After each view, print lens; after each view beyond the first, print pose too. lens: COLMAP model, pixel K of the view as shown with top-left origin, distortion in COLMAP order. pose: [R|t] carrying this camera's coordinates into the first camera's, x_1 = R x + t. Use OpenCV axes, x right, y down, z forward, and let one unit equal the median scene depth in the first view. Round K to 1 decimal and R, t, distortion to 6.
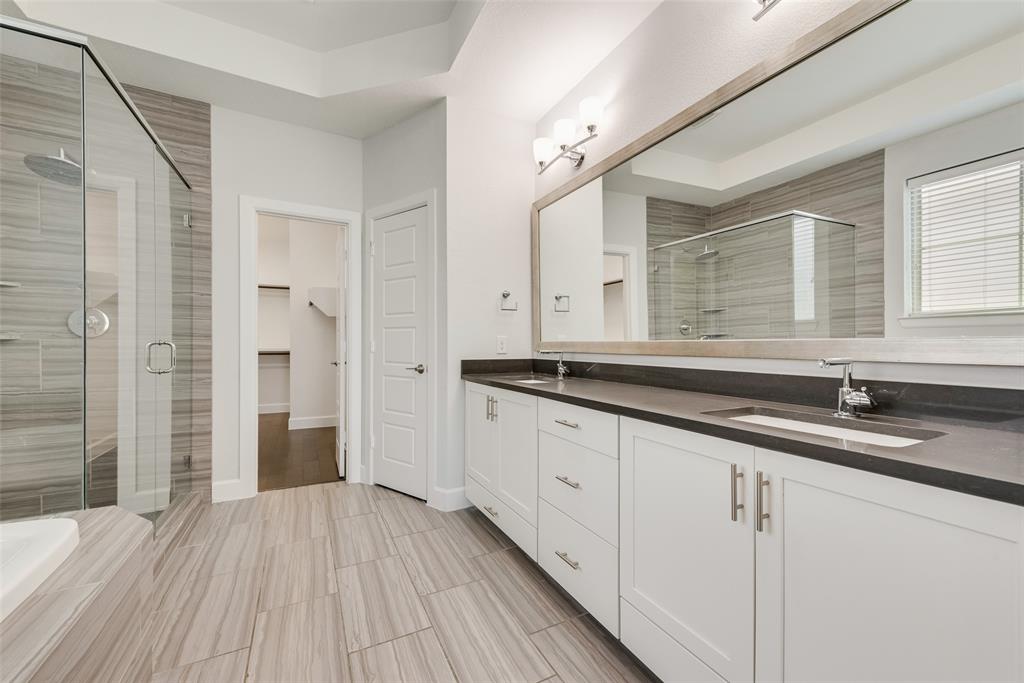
lens RADIAL K [[402.3, 0, 508.3], [0, 402.3, 343.0], [0, 0, 1]] dist [0.017117, -0.002244]
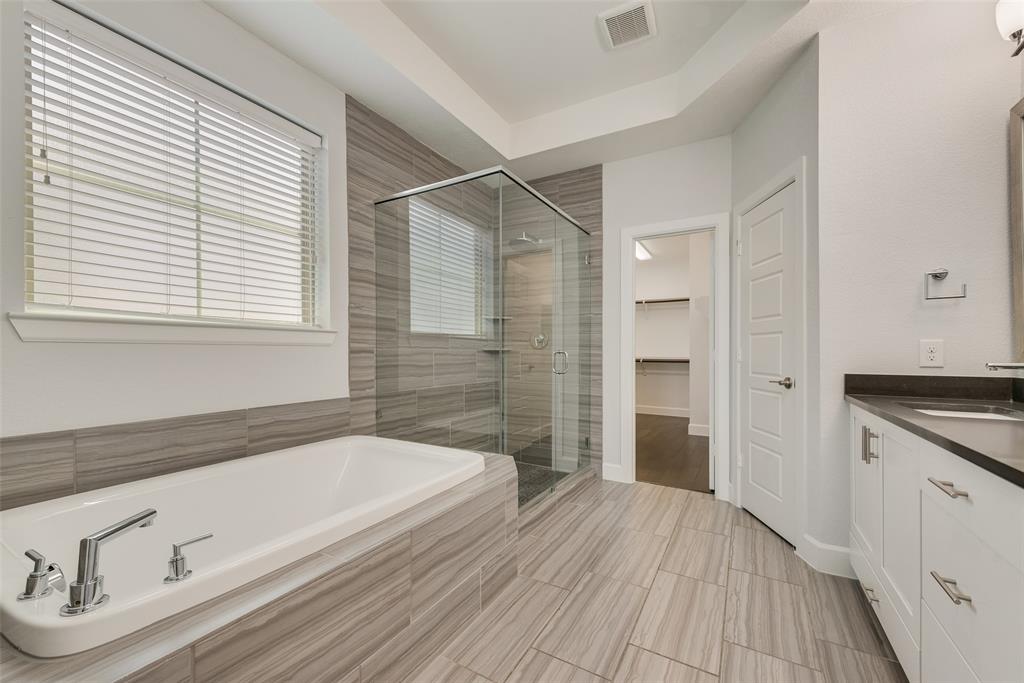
lens RADIAL K [[402.3, 0, 510.8], [0, 402.3, 348.1], [0, 0, 1]] dist [0.017117, -0.002244]
pose [[0.543574, -0.011132, -0.839287, 0.172685], [0.003948, 0.999935, -0.010706, 0.000405], [0.839352, 0.002506, 0.543583, 0.081314]]
